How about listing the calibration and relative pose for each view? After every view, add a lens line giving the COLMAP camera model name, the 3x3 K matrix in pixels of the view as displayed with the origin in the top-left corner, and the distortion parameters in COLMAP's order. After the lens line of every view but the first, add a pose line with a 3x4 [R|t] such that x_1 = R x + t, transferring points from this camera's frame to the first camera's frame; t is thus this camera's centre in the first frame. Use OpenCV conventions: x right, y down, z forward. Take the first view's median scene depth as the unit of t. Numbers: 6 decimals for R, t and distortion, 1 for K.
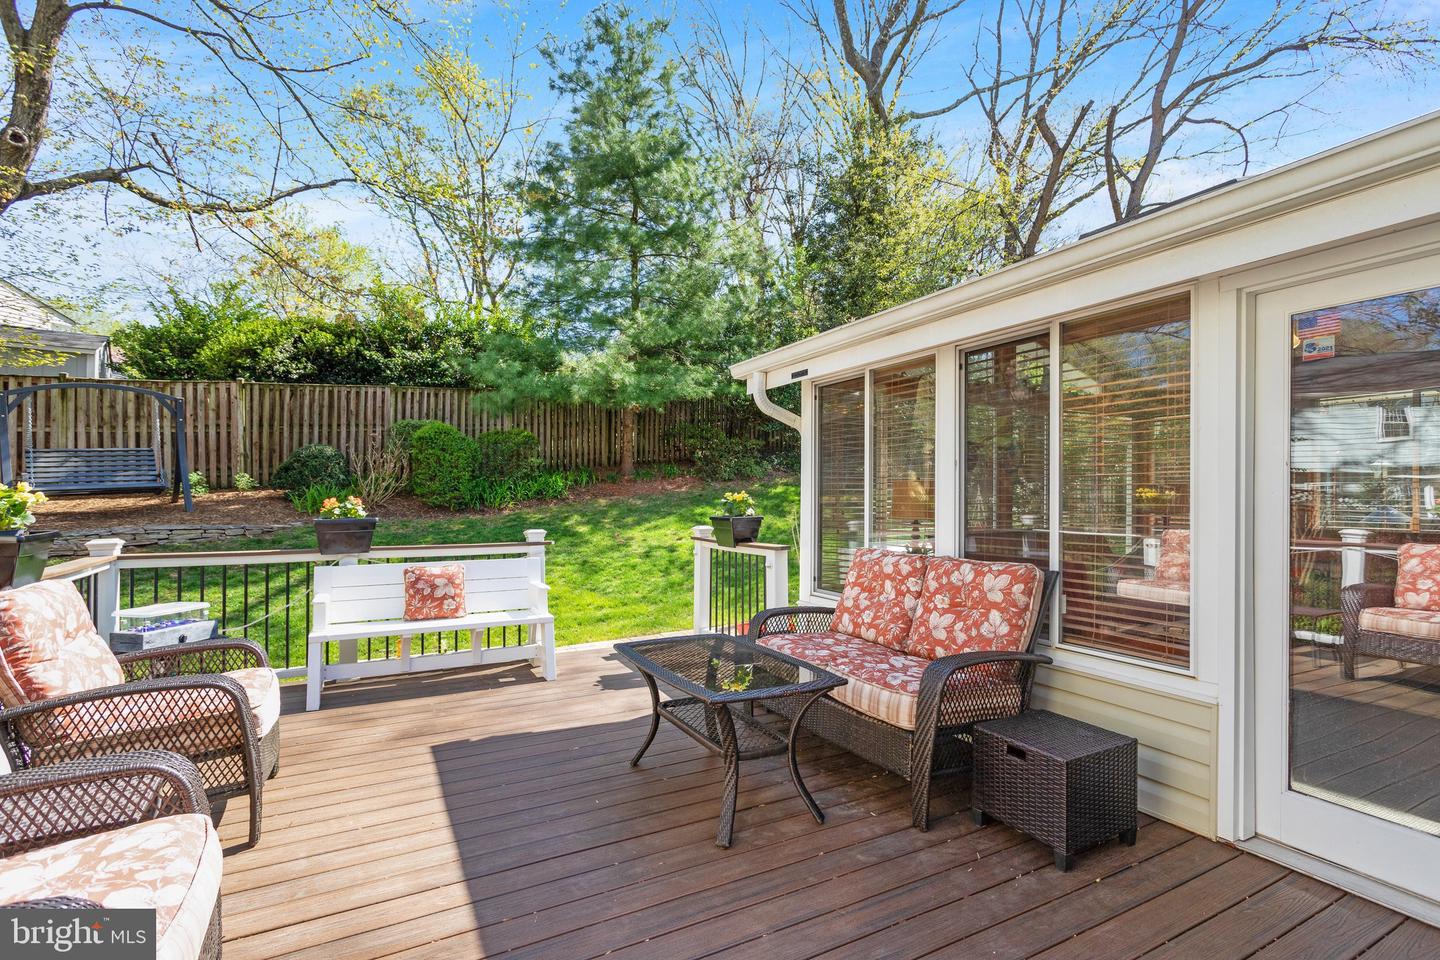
lens RADIAL K [[674.0, 0, 732.4], [0, 674.0, 491.4], [0, 0, 1]] dist [0.005339, 0.000324]
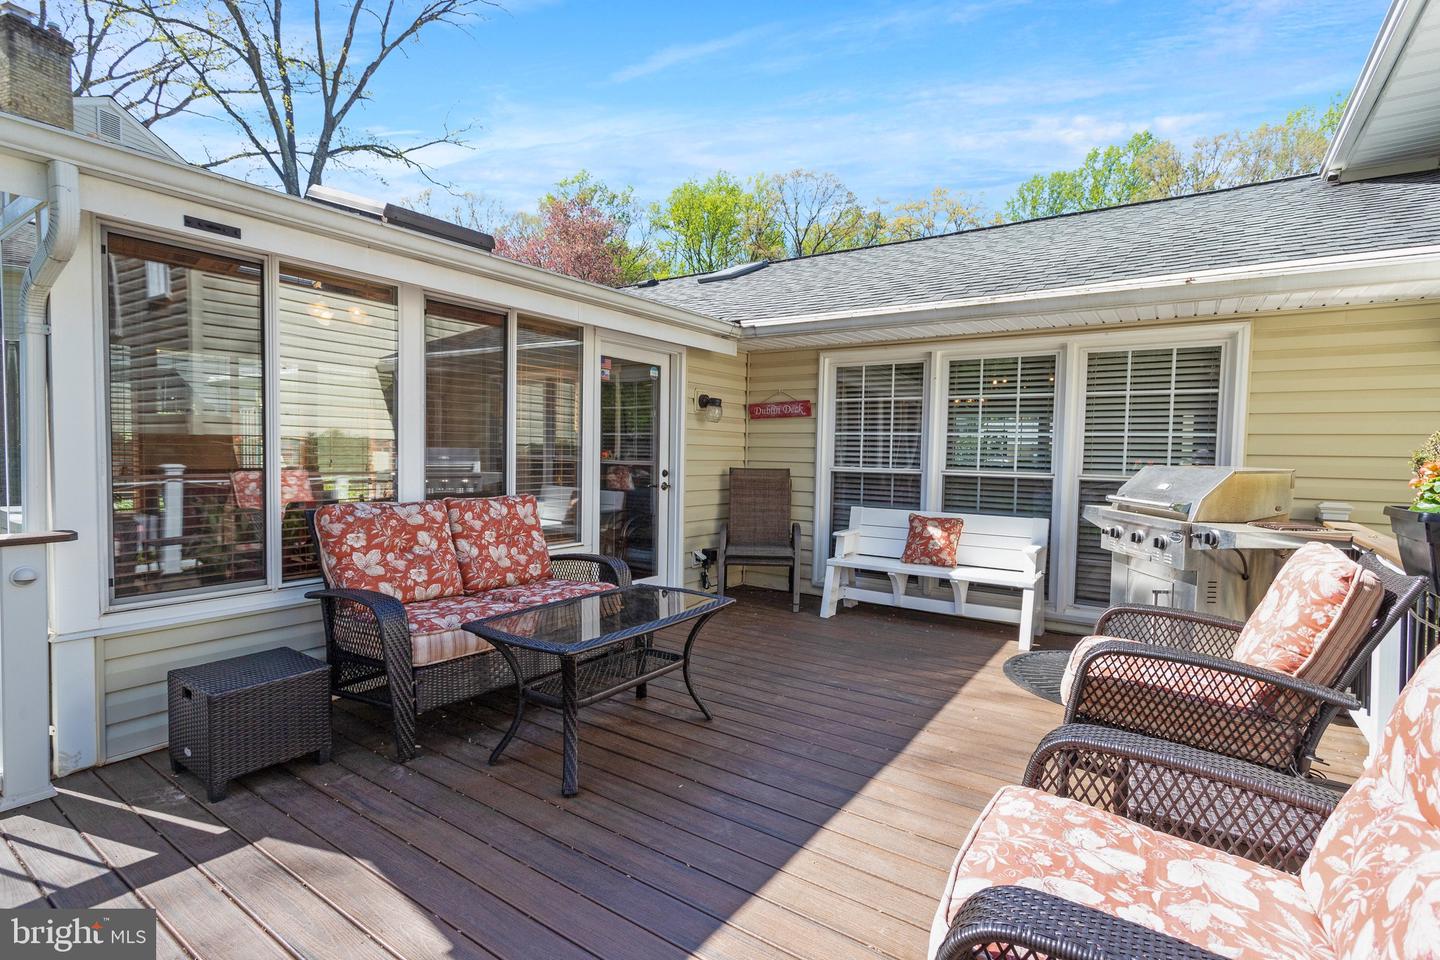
lens RADIAL K [[674.0, 0, 731.0], [0, 674.0, 479.6], [0, 0, 1]] dist [0.005339, 0.000324]
pose [[-0.462527, -0.051650, 0.885100, -0.900734], [-0.034975, 0.998588, 0.039996, 0.009054], [-0.885915, -0.012458, -0.463680, 1.216625]]
